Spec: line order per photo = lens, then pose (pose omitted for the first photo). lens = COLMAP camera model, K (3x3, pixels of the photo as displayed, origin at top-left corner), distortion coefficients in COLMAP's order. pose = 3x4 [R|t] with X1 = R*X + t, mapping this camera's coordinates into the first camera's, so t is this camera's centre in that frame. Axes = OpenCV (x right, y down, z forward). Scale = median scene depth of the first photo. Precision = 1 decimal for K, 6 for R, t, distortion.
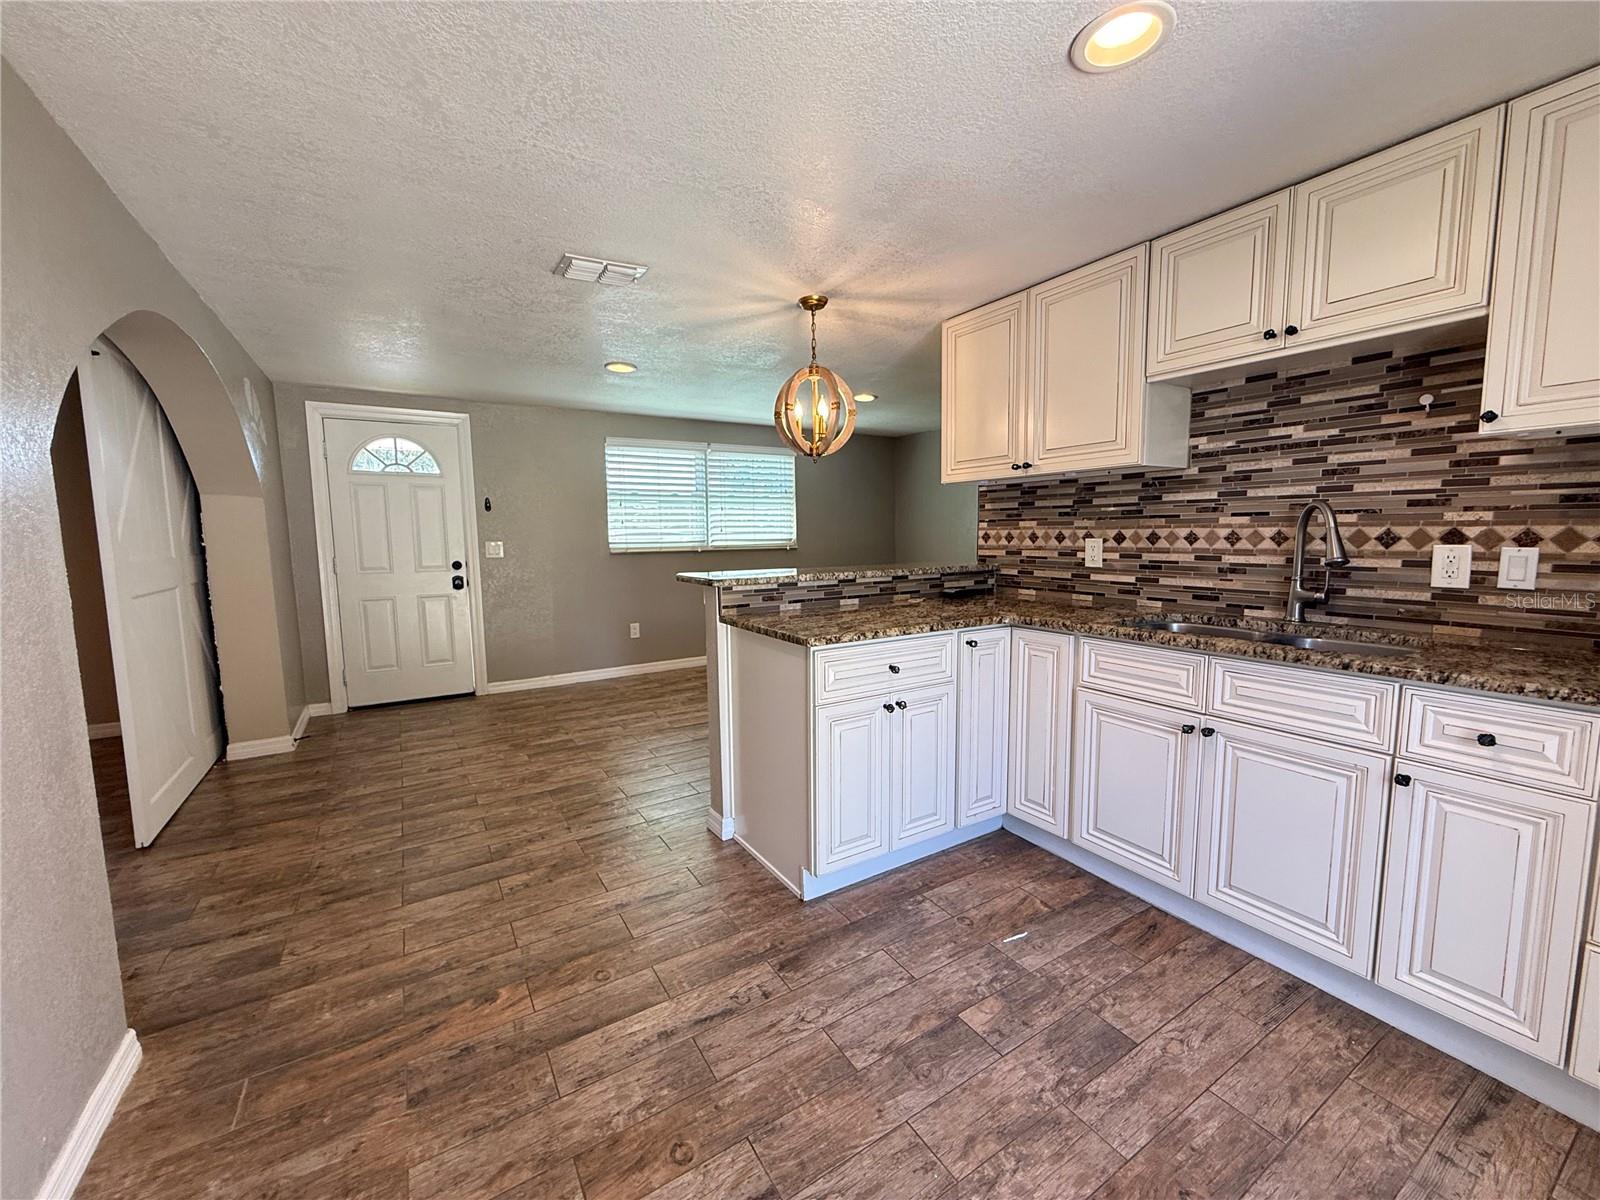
lens RADIAL K [[638.0, 0, 796.4], [0, 638.0, 603.3], [0, 0, 1]] dist [0.001451, 0.000145]
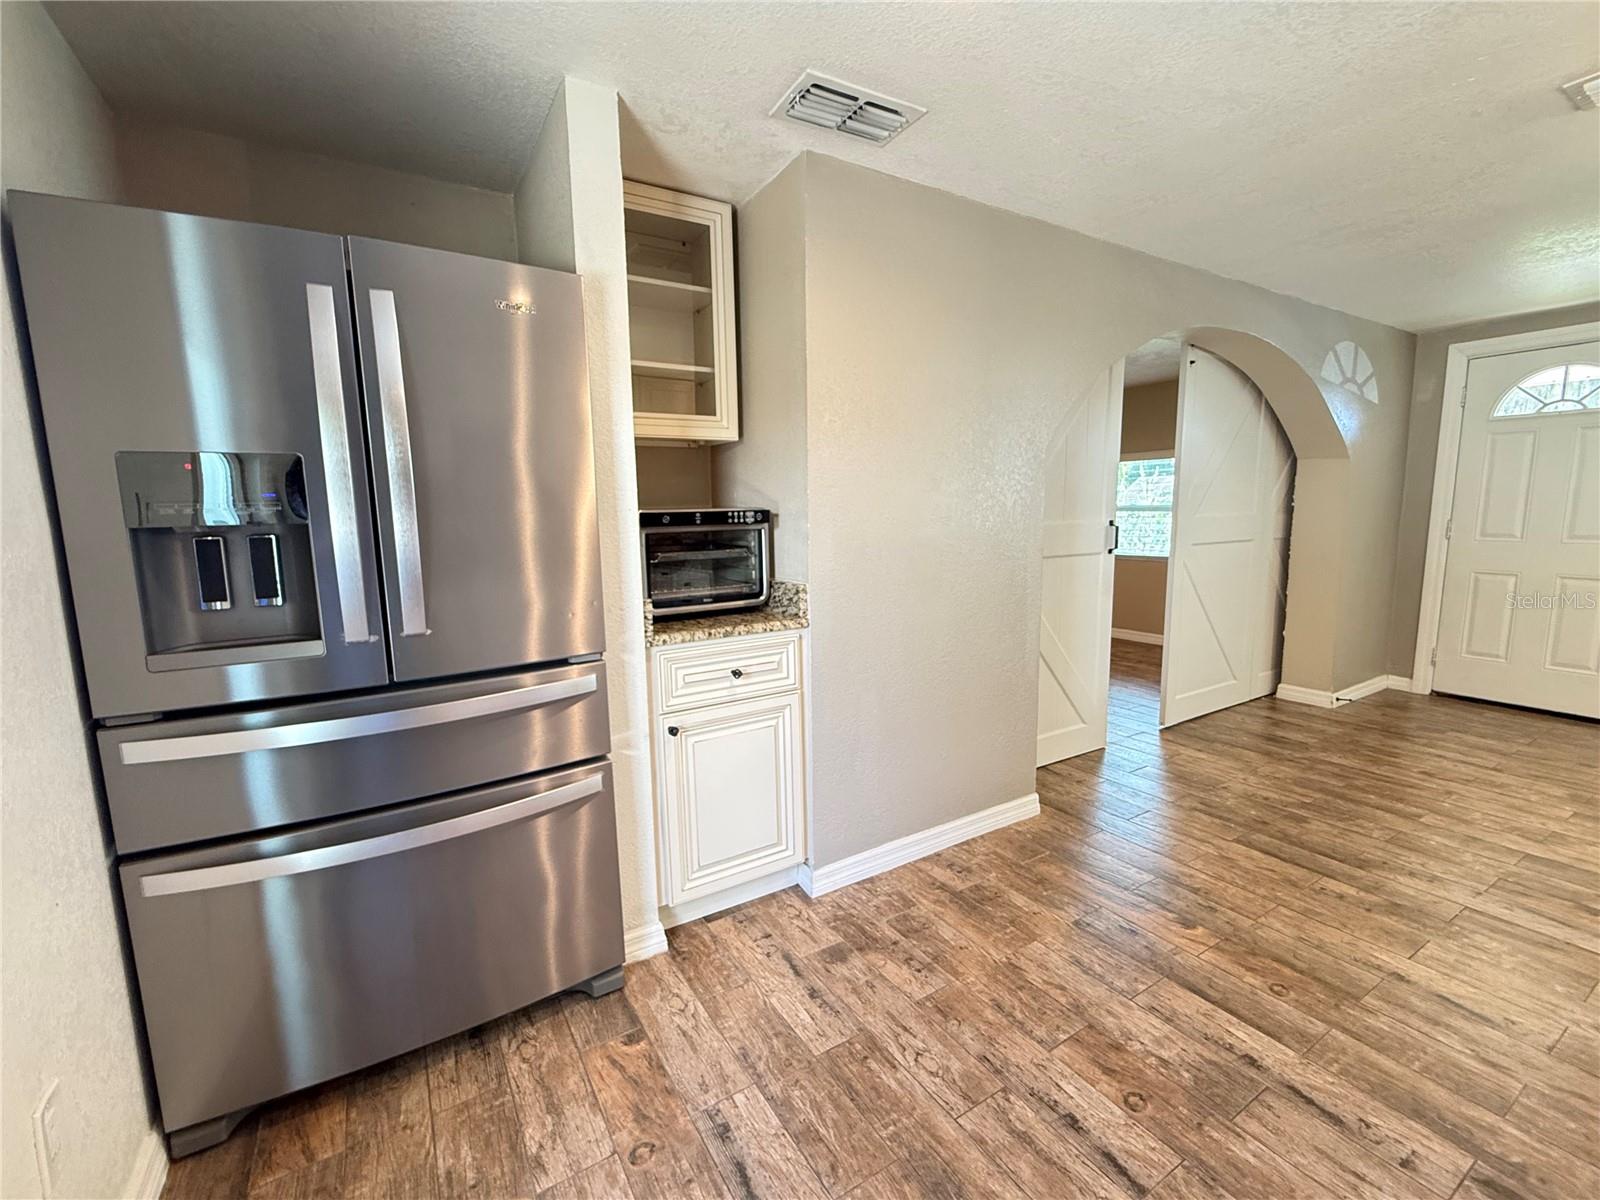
lens RADIAL K [[687.1, 0, 801.4], [0, 687.1, 602.2], [0, 0, 1]] dist [-0.002857, 0.000571]
pose [[-0.002162, 0.146559, -0.989200, 0.290493], [-0.098631, 0.984347, 0.146056, -0.012918], [0.995122, 0.097881, 0.012327, 0.137333]]
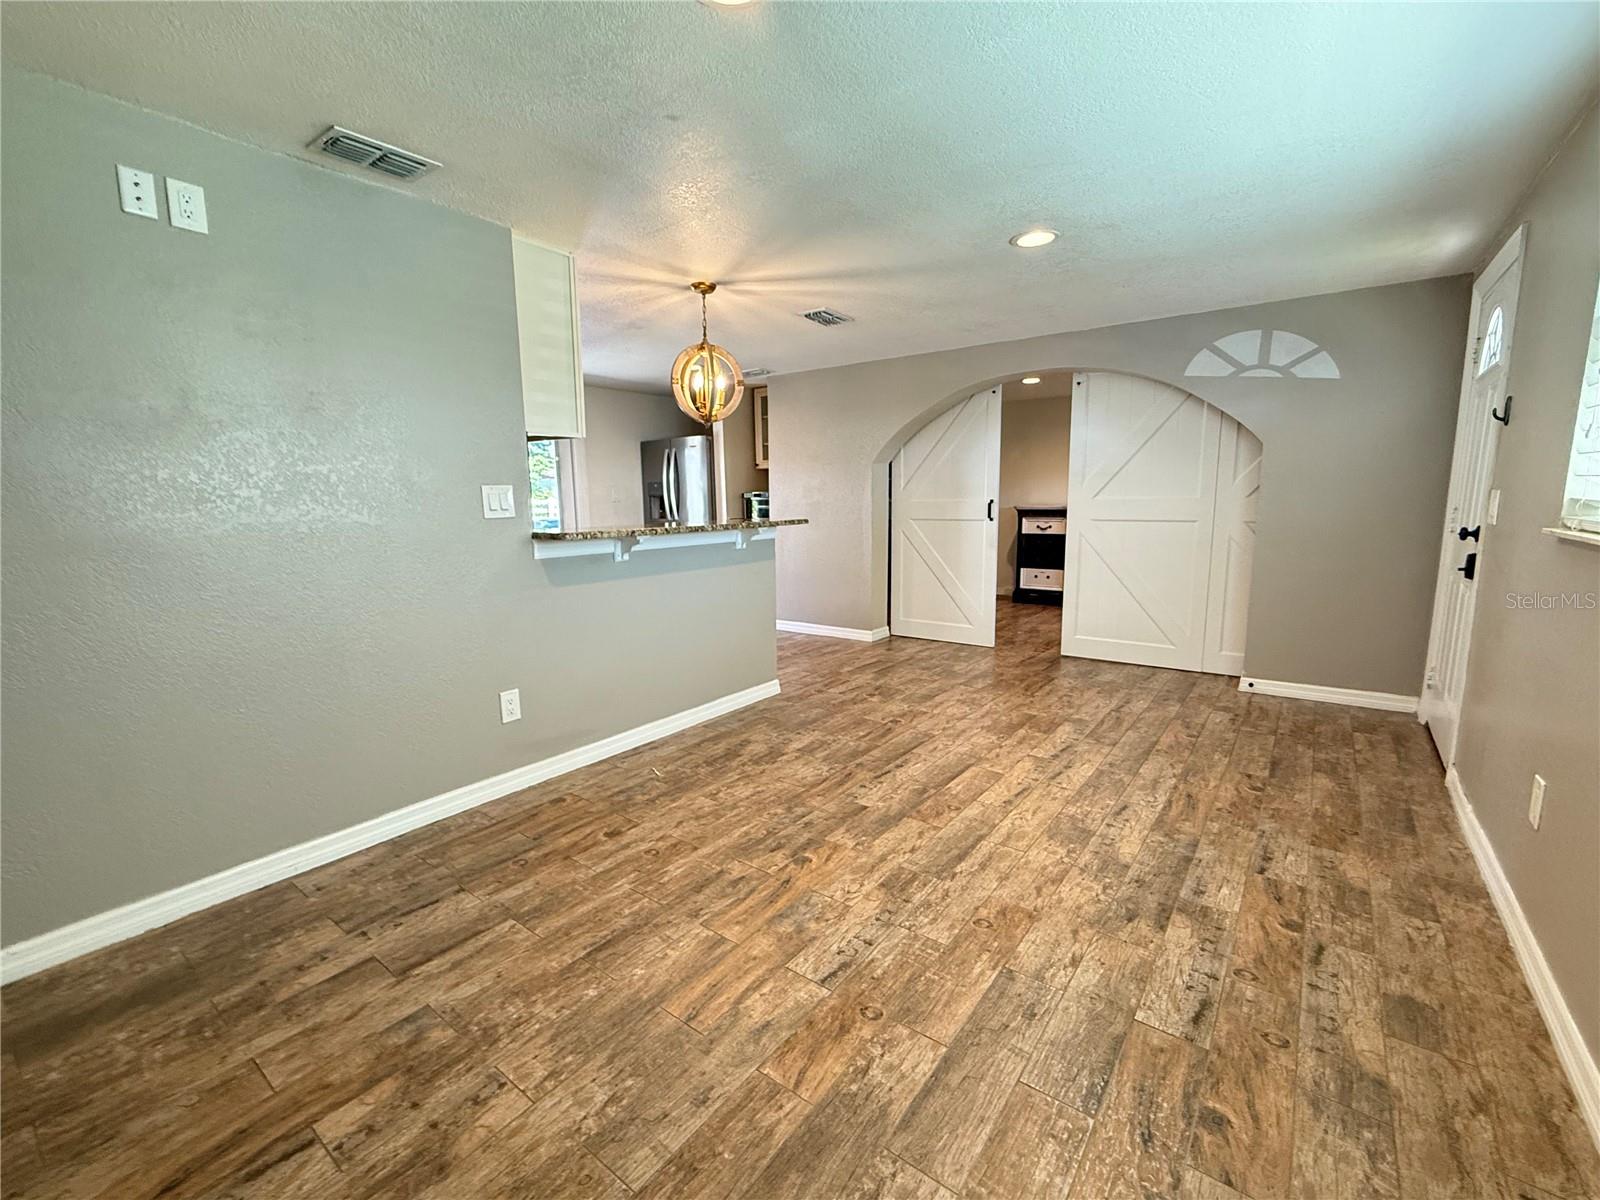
lens RADIAL K [[687.1, 0, 806.6], [0, 687.1, 601.0], [0, 0, 1]] dist [-0.002857, 0.000571]
pose [[-0.929249, 0.078681, -0.360977, 0.269920], [-0.018945, 0.965626, 0.259244, -0.196365], [0.368967, 0.247741, -0.895817, 1.811926]]
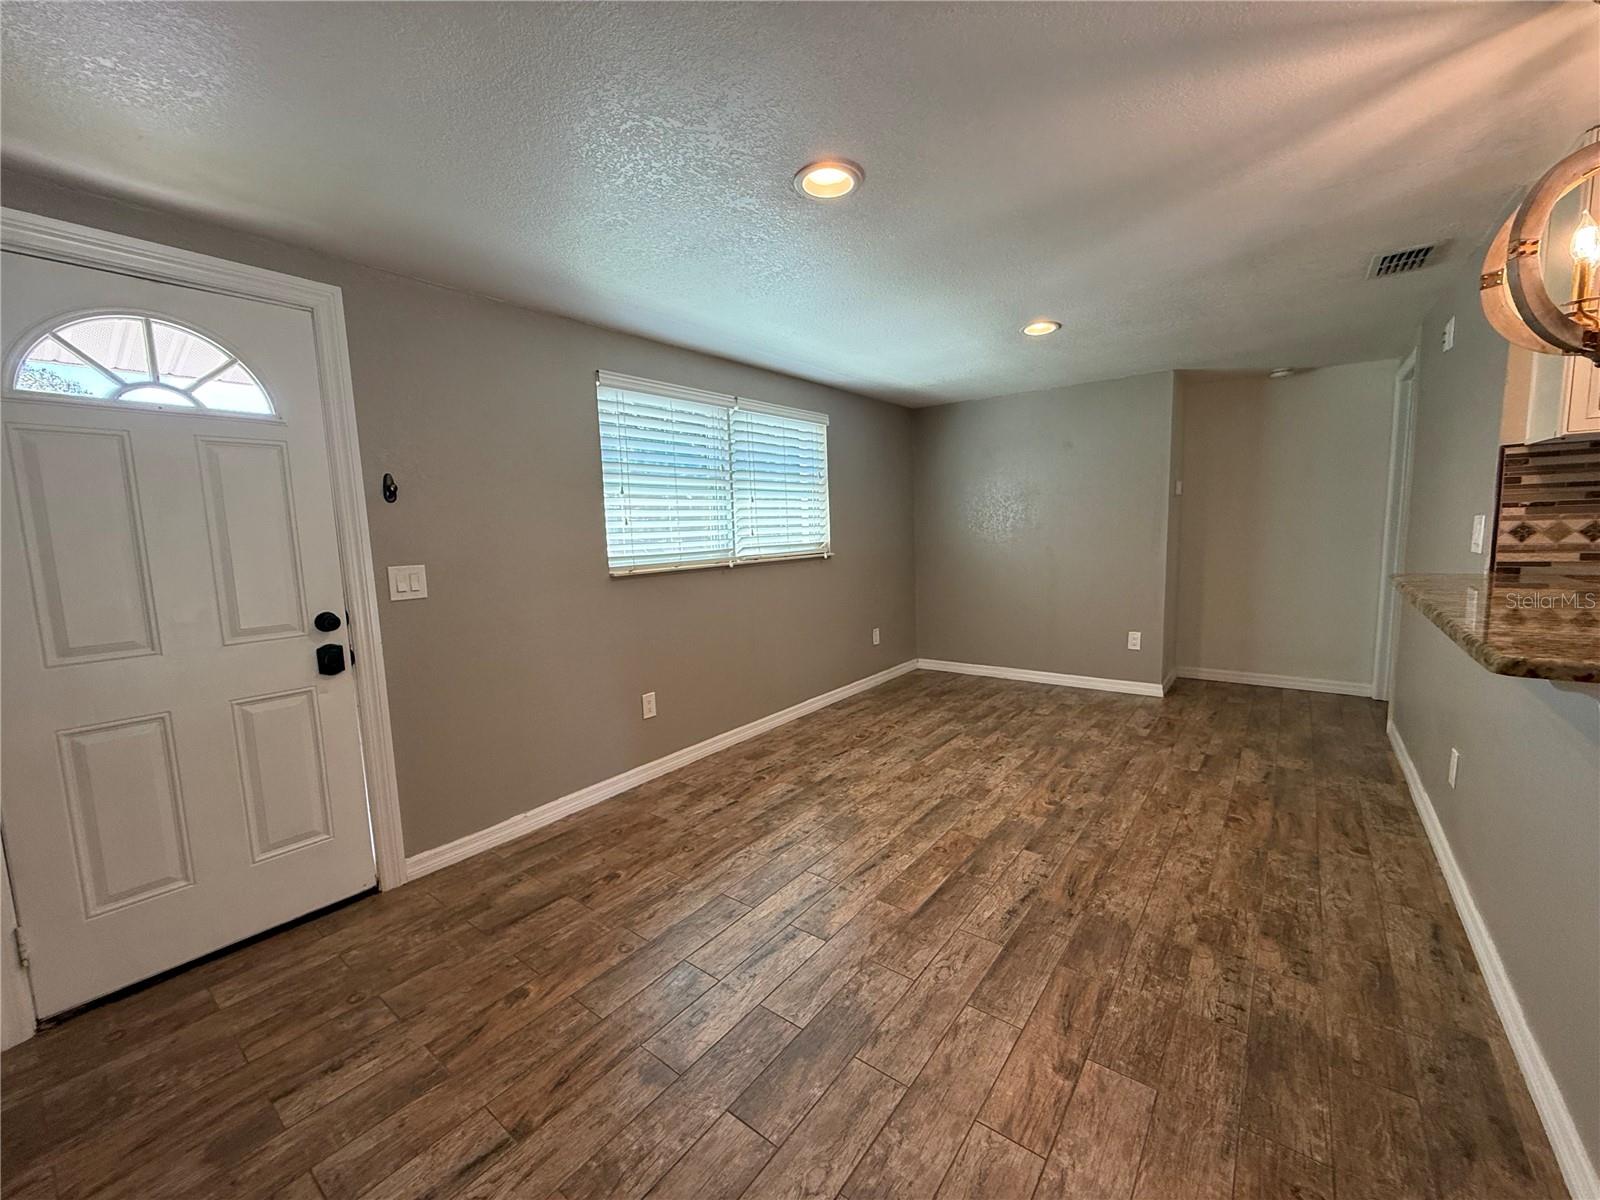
lens RADIAL K [[638.0, 0, 800.8], [0, 638.0, 603.0], [0, 0, 1]] dist [0.001451, 0.000145]
pose [[0.936181, -0.060989, 0.346186, -0.512899], [0.060572, 0.998091, 0.012036, -0.079877], [-0.346260, 0.009701, 0.938089, 0.631145]]
